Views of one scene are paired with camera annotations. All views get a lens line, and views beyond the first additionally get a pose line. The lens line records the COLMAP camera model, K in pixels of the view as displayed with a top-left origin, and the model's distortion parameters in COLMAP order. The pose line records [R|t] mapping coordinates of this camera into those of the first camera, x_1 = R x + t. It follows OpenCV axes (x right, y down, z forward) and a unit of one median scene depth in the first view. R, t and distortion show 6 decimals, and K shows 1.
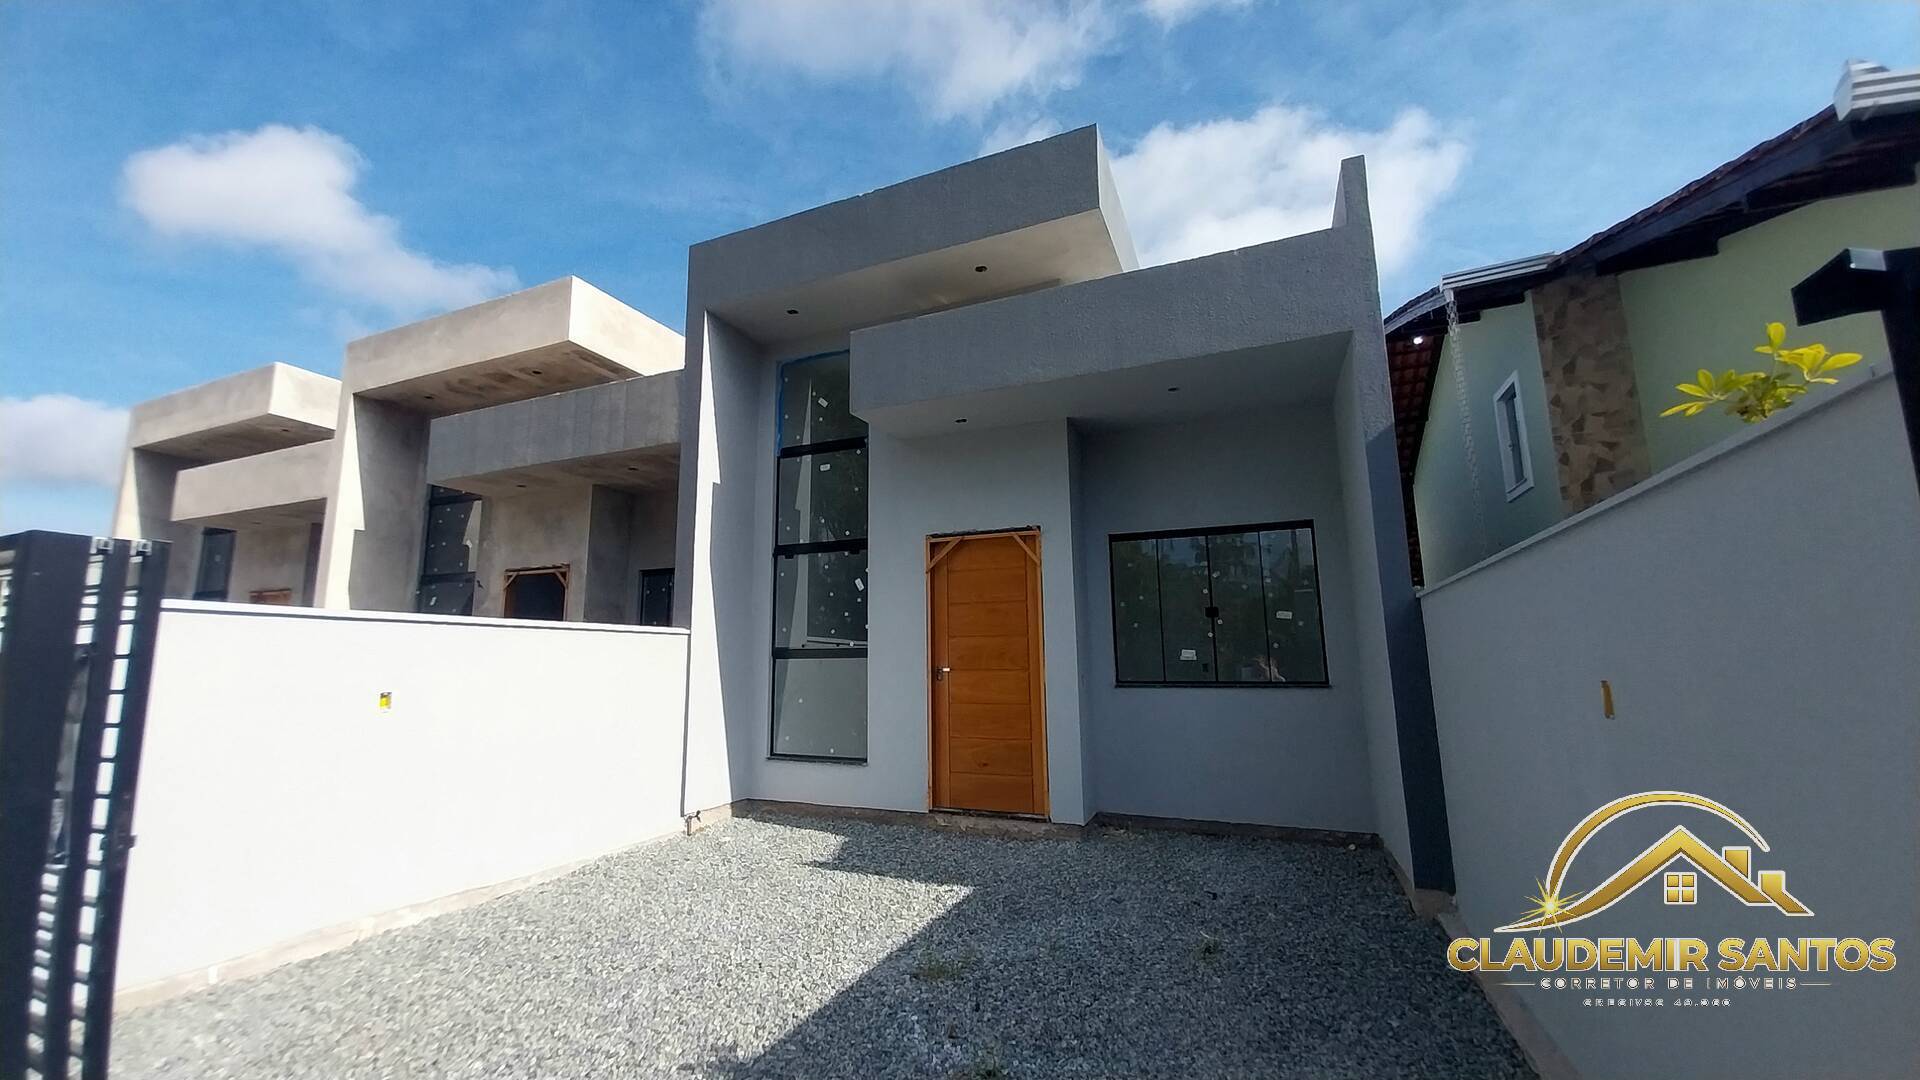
lens RADIAL K [[742.9, 0, 913.0], [0, 742.9, 545.5], [0, 0, 1]] dist [0.028022, -0.017229]
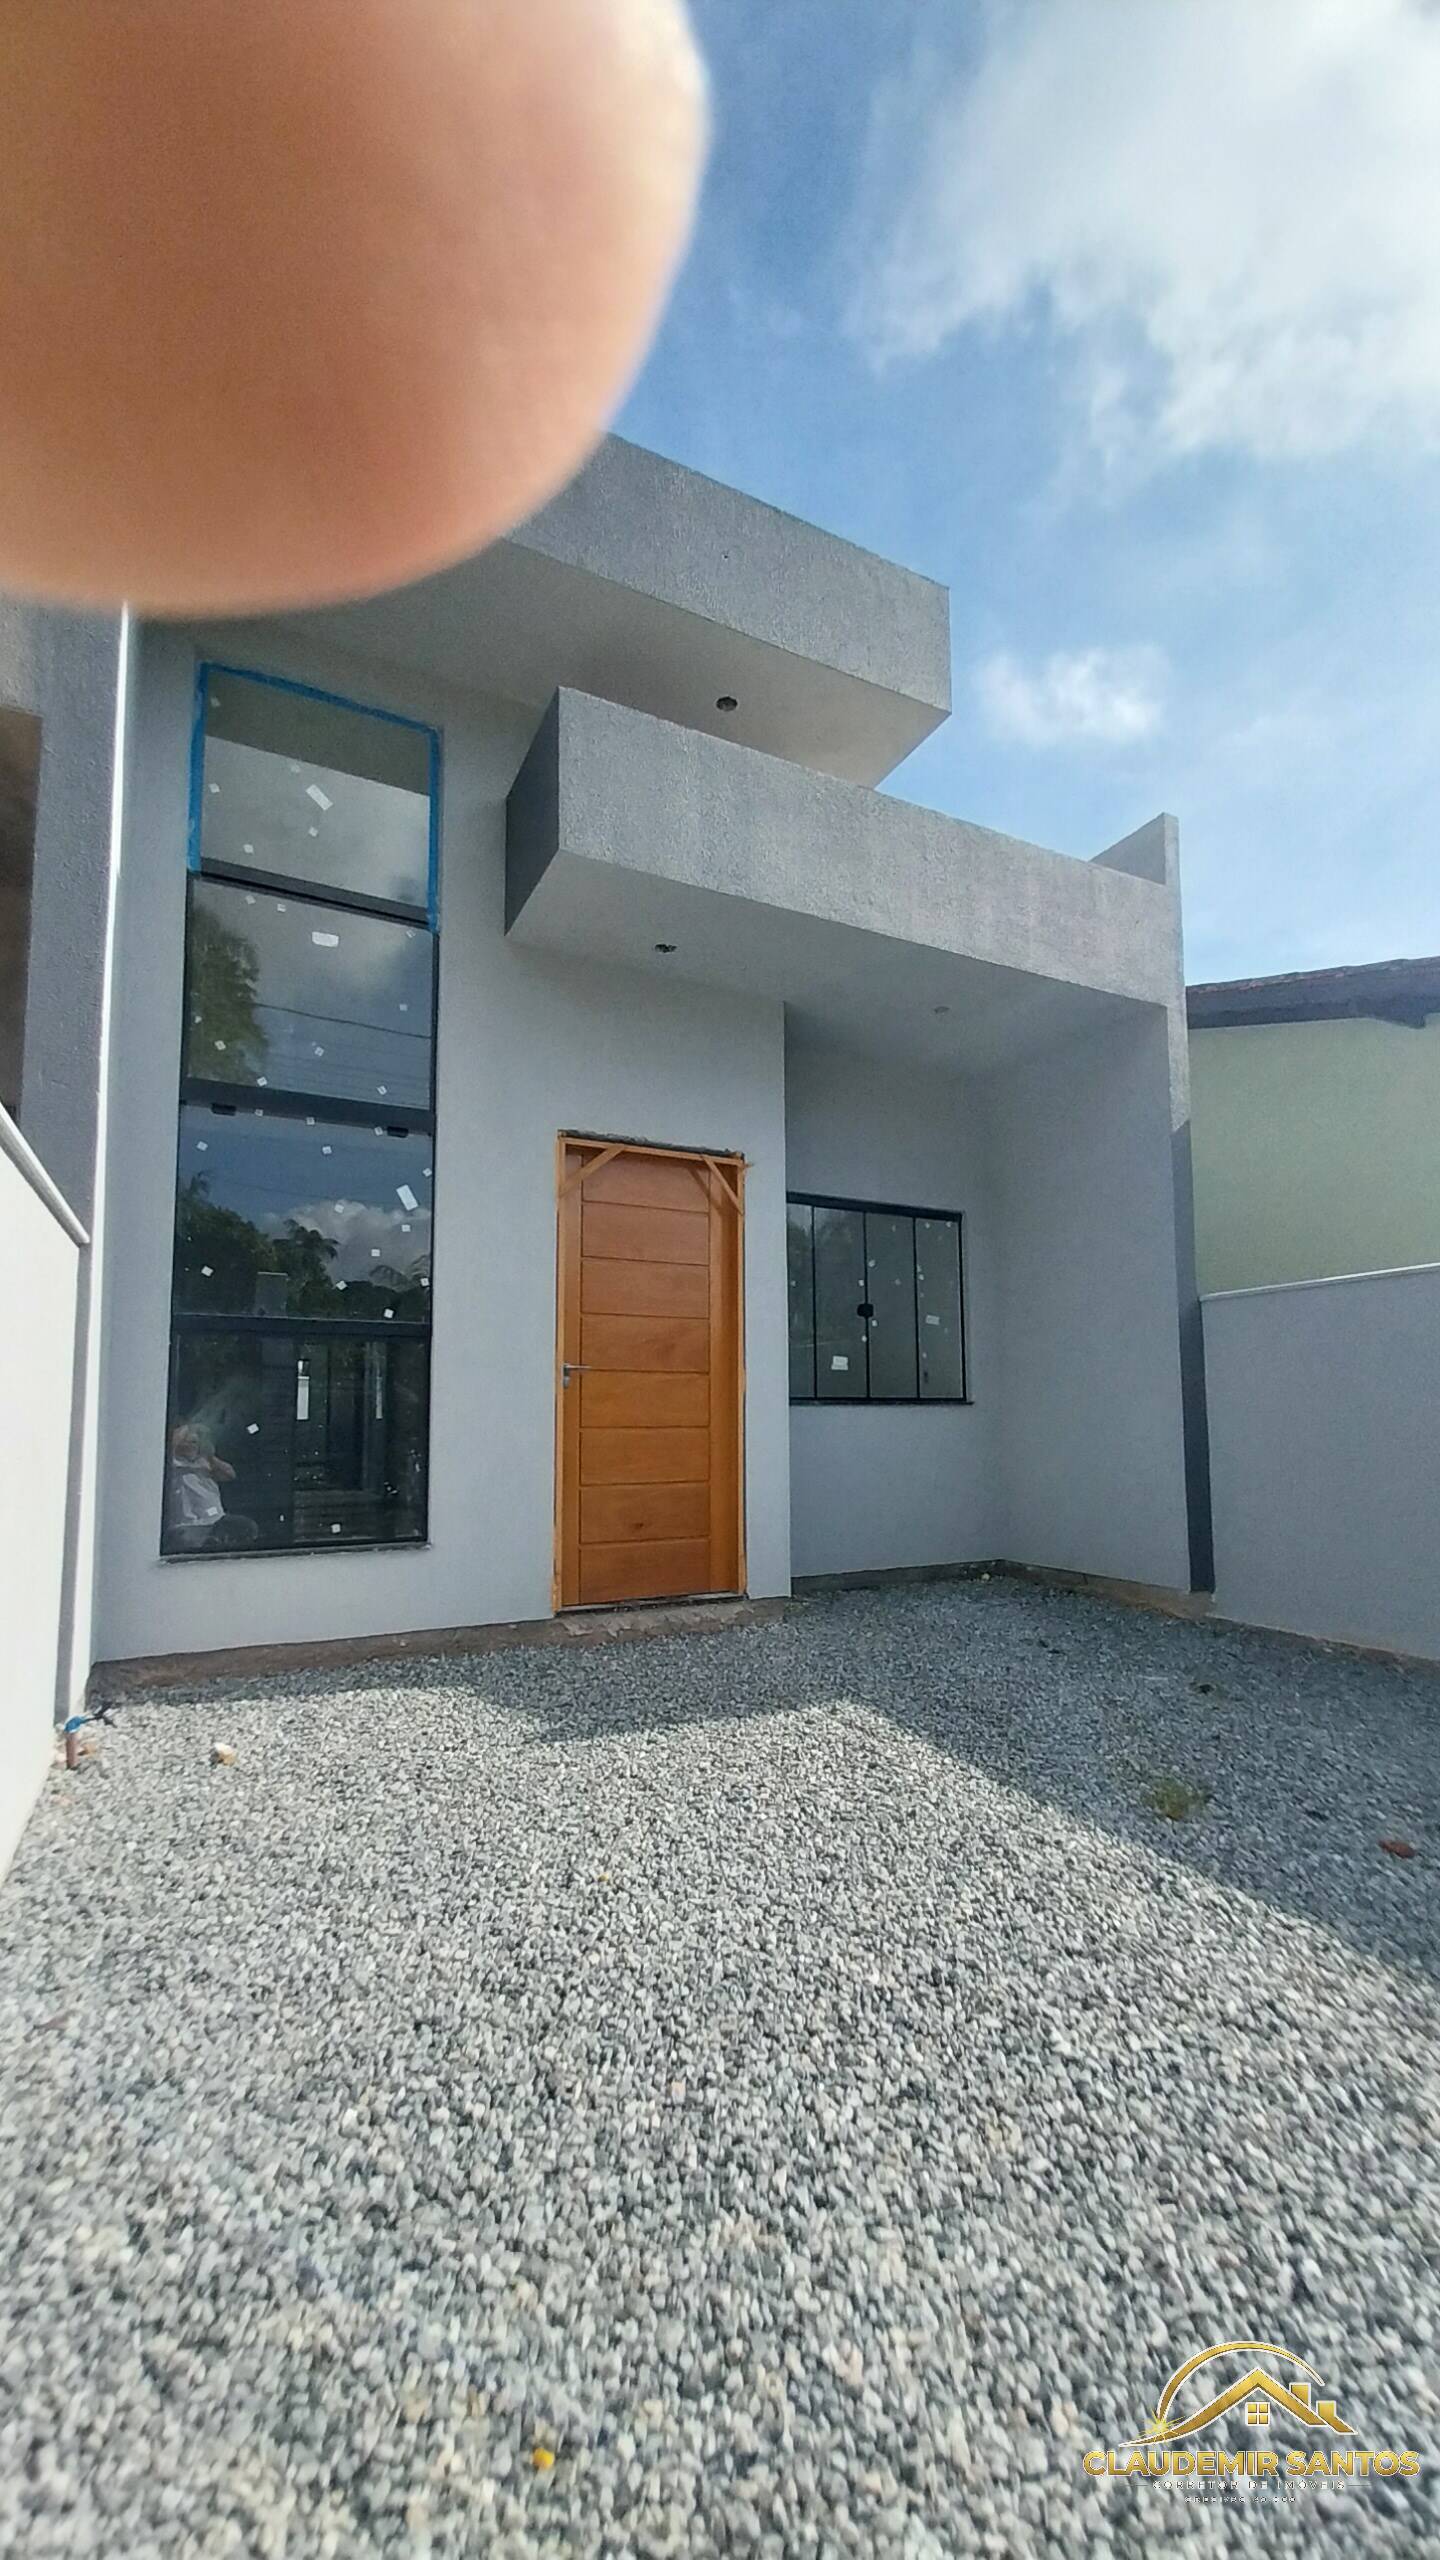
lens RADIAL K [[987.4, 0, 722.2], [0, 987.4, 1338.3], [0, 0, 1]] dist [0.018592, 0.000082]
pose [[0.638832, 0.070314, 0.766126, -0.498441], [-0.122974, 0.992344, 0.011466, 0.126634], [-0.759454, -0.101539, 0.642588, 0.450850]]
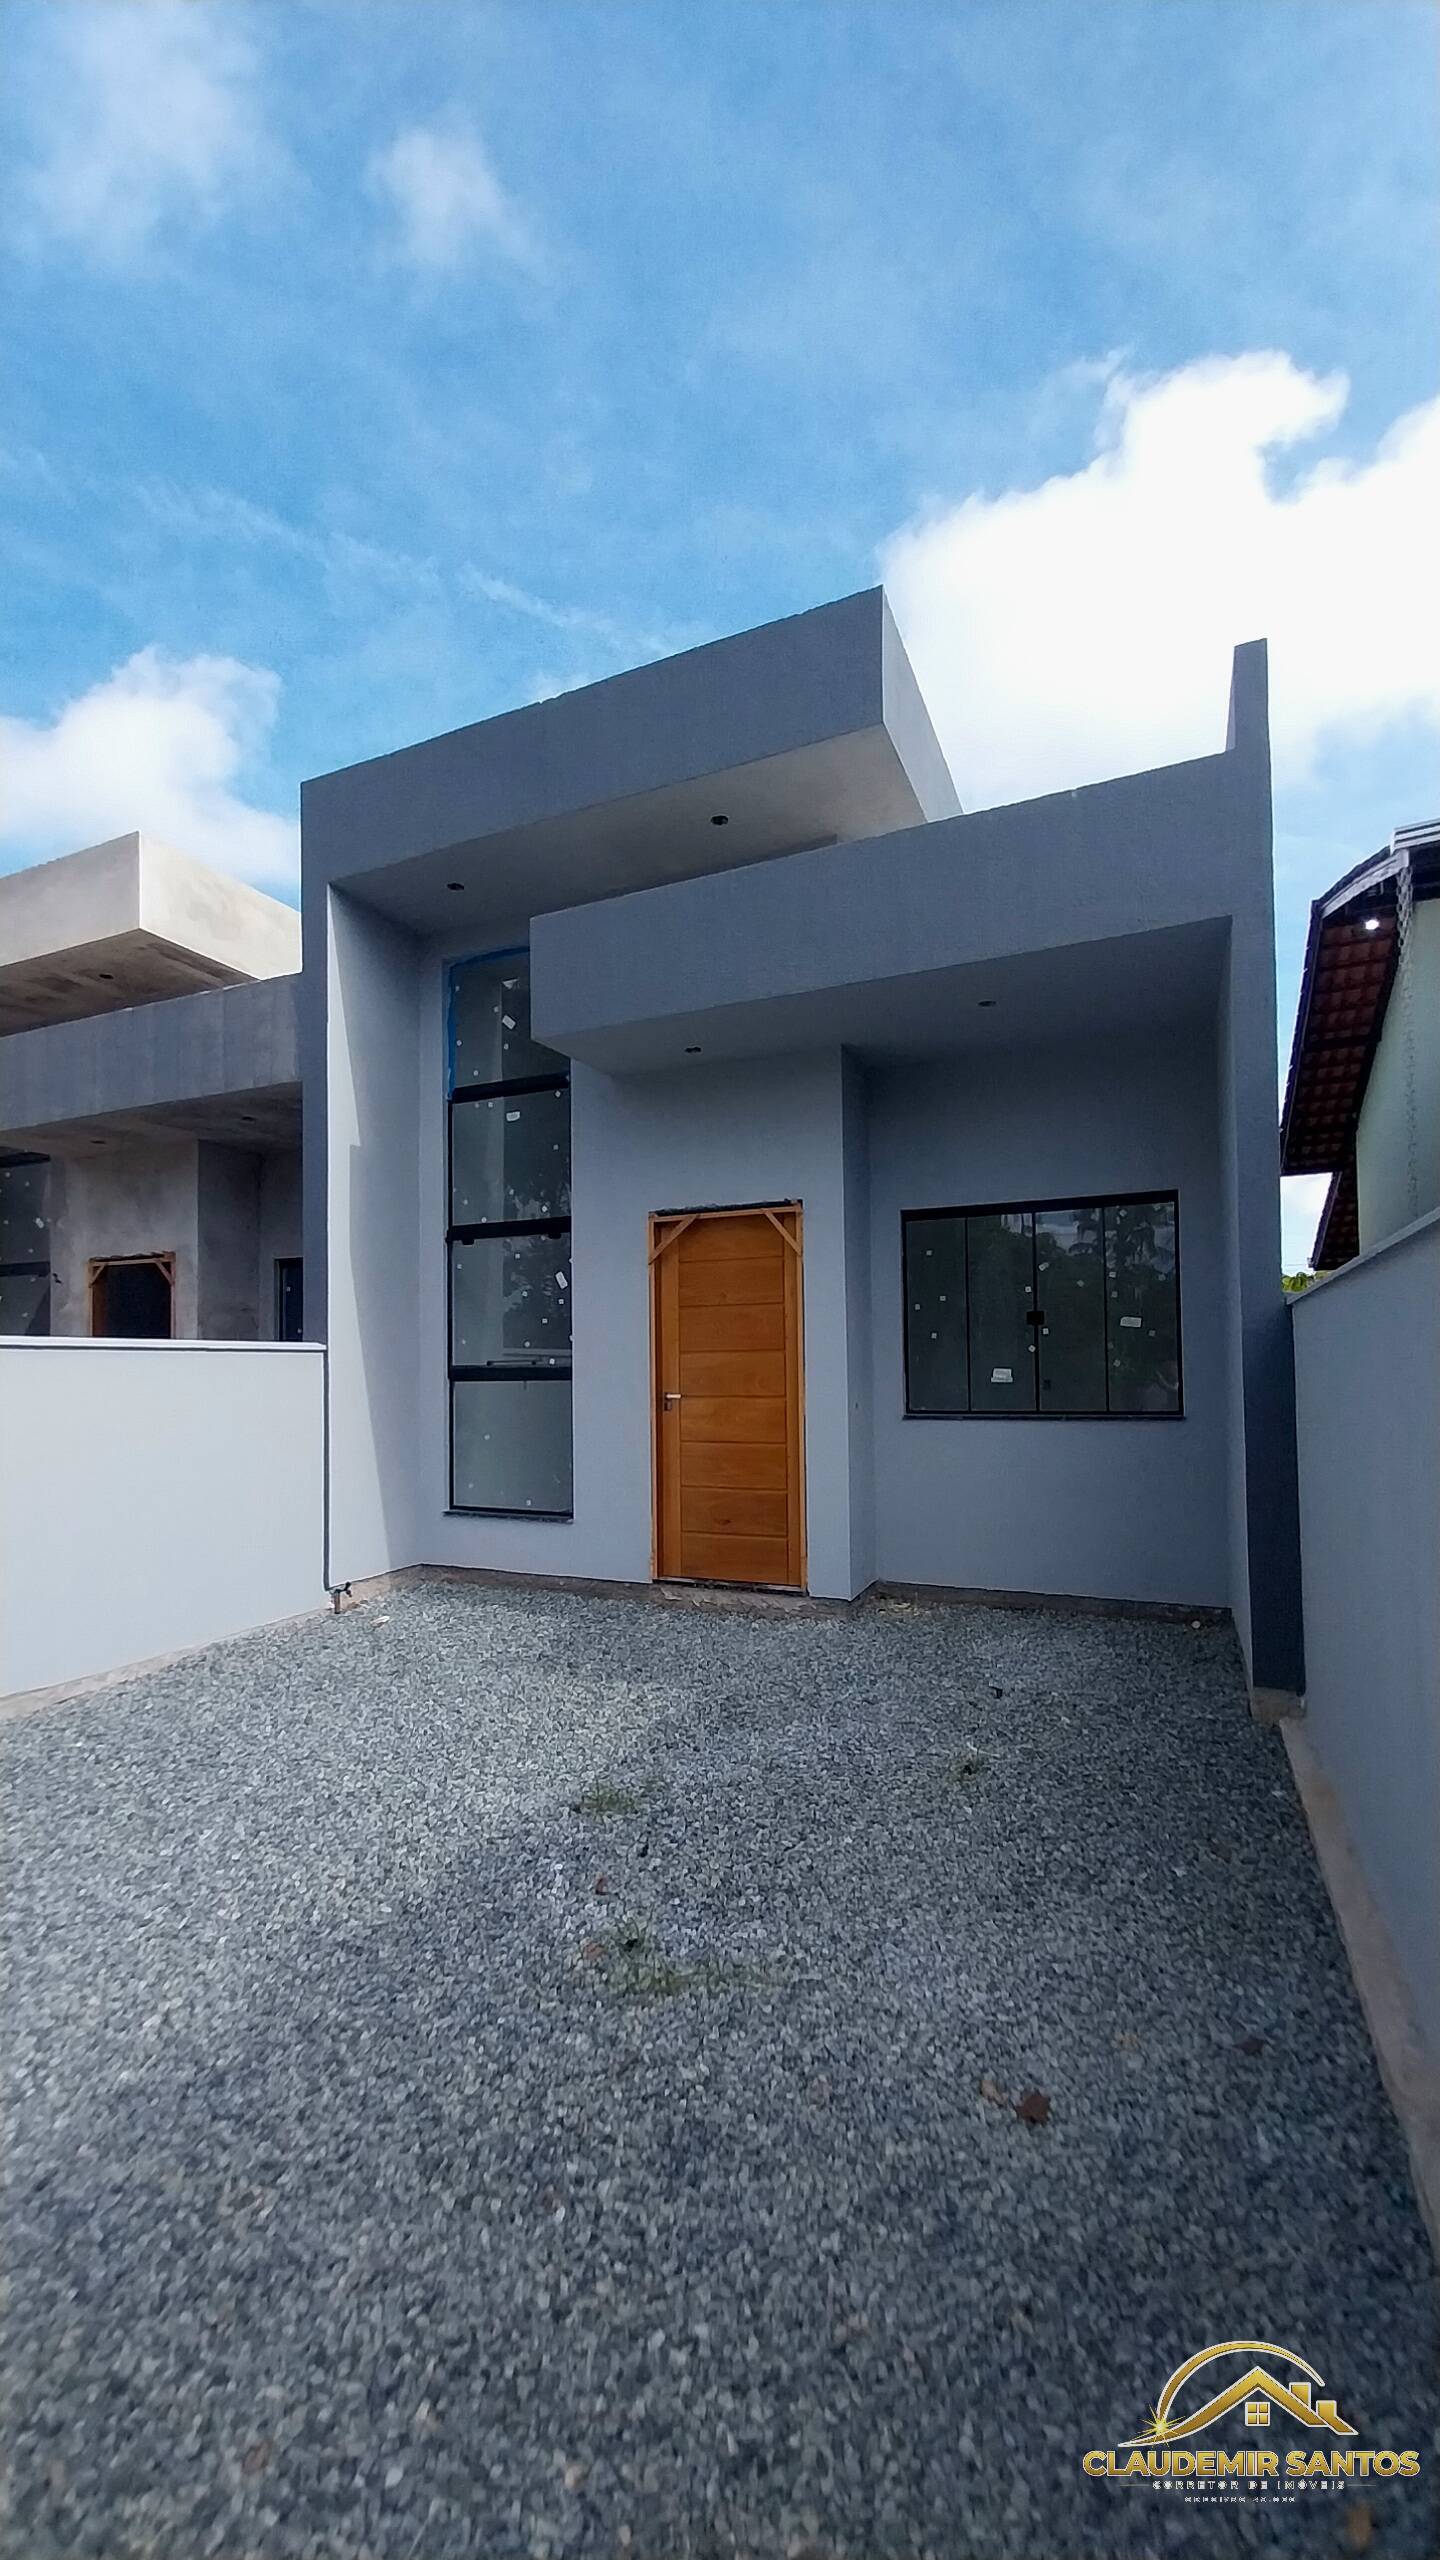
lens RADIAL K [[989.1, 0, 715.5], [0, 989.1, 1344.1], [0, 0, 1]] dist [0.028564, -0.018162]
pose [[0.999973, -0.004914, 0.005496, 0.082296], [0.004142, 0.991153, 0.132658, -0.016251], [-0.006100, -0.132632, 0.991147, 0.032805]]
